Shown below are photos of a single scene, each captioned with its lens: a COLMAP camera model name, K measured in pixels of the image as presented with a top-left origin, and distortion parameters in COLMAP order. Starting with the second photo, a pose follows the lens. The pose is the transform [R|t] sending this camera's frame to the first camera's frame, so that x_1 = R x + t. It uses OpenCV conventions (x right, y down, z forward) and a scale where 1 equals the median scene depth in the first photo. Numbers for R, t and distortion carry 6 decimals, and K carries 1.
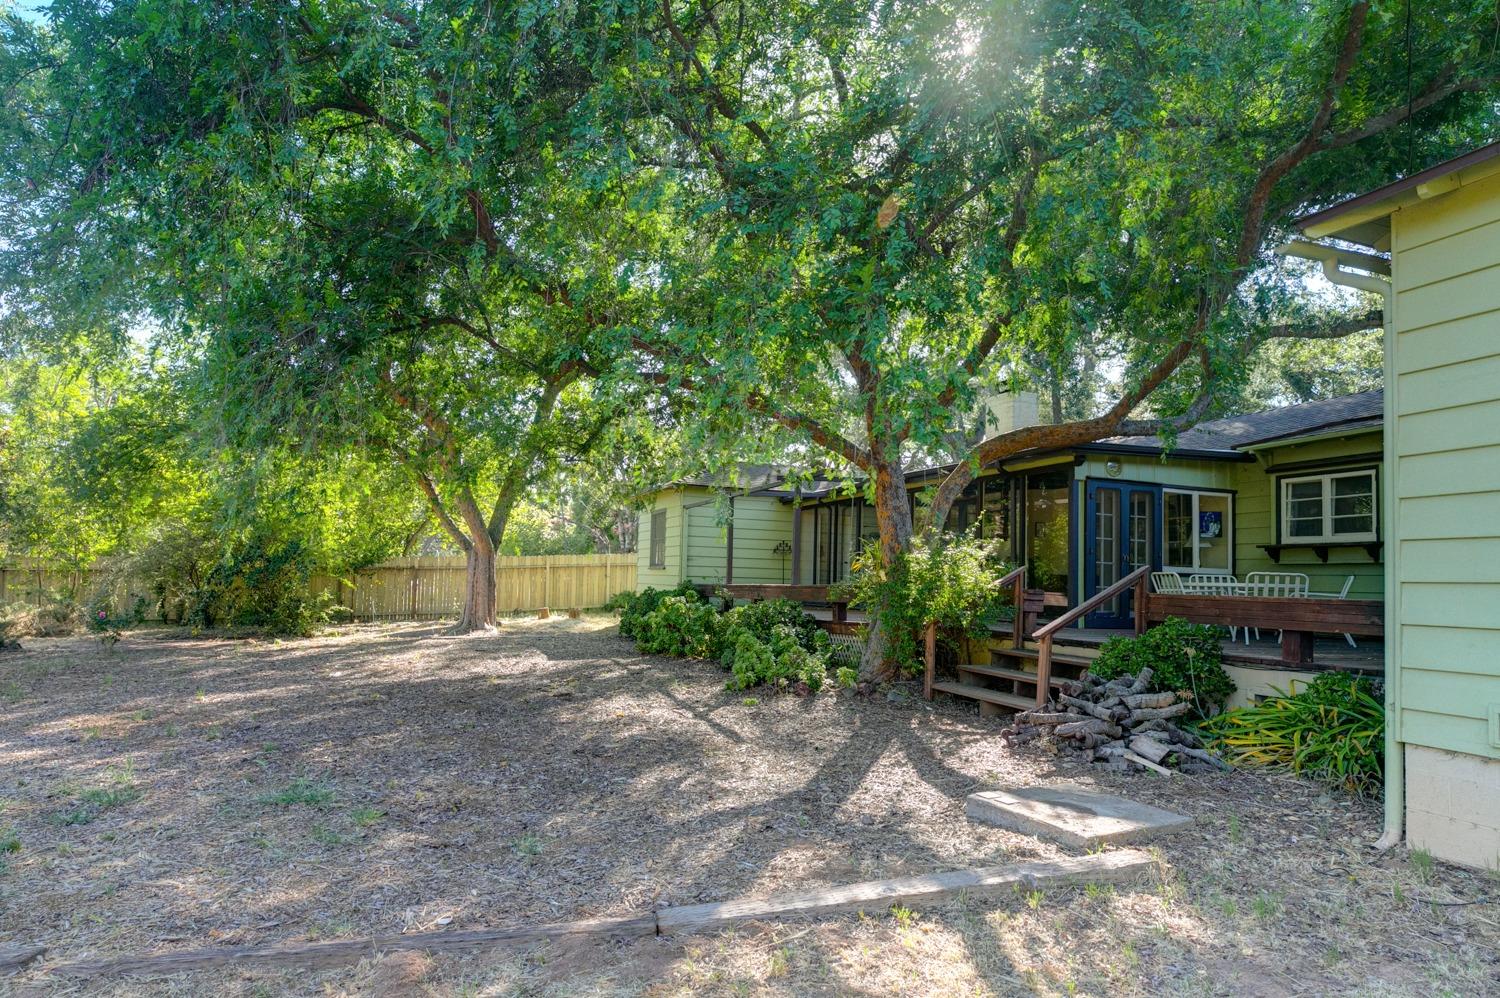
lens RADIAL K [[885.0, 0, 749.7], [0, 885.0, 503.8], [0, 0, 1]] dist [-0.000743, -0.000067]
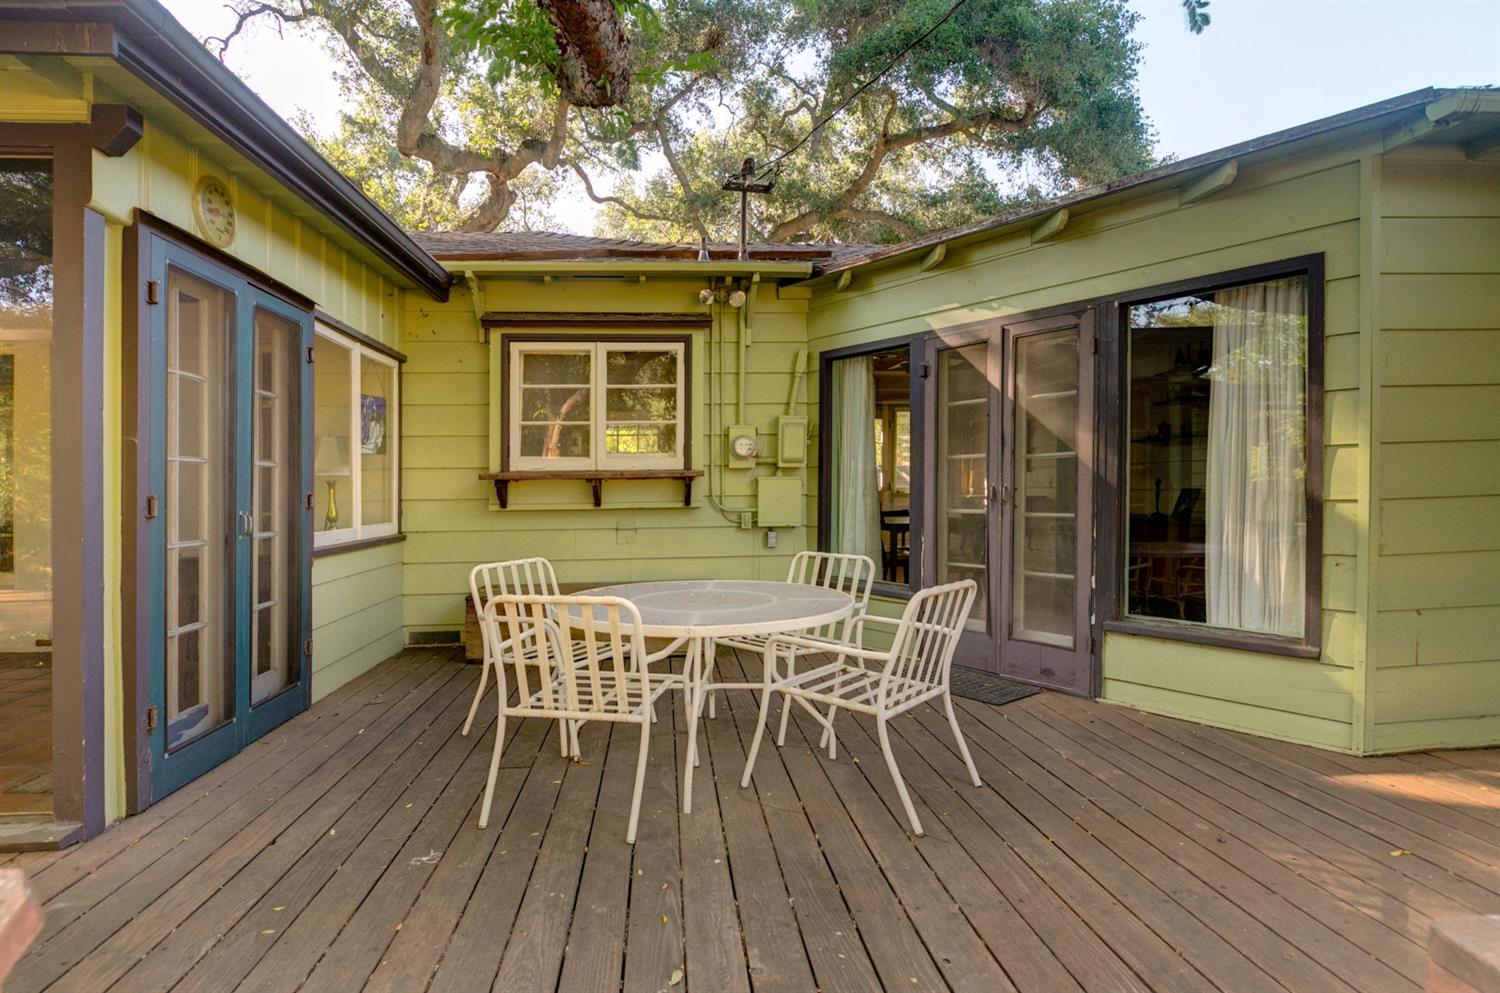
lens RADIAL K [[789.4, 0, 745.1], [0, 789.4, 493.7], [0, 0, 1]] dist [0.005109, 0.000085]
pose [[0.269597, -0.034299, 0.962362, 0.207728], [-0.061149, 0.996739, 0.052655, 0.027047], [-0.961030, -0.073043, 0.266620, 0.768958]]
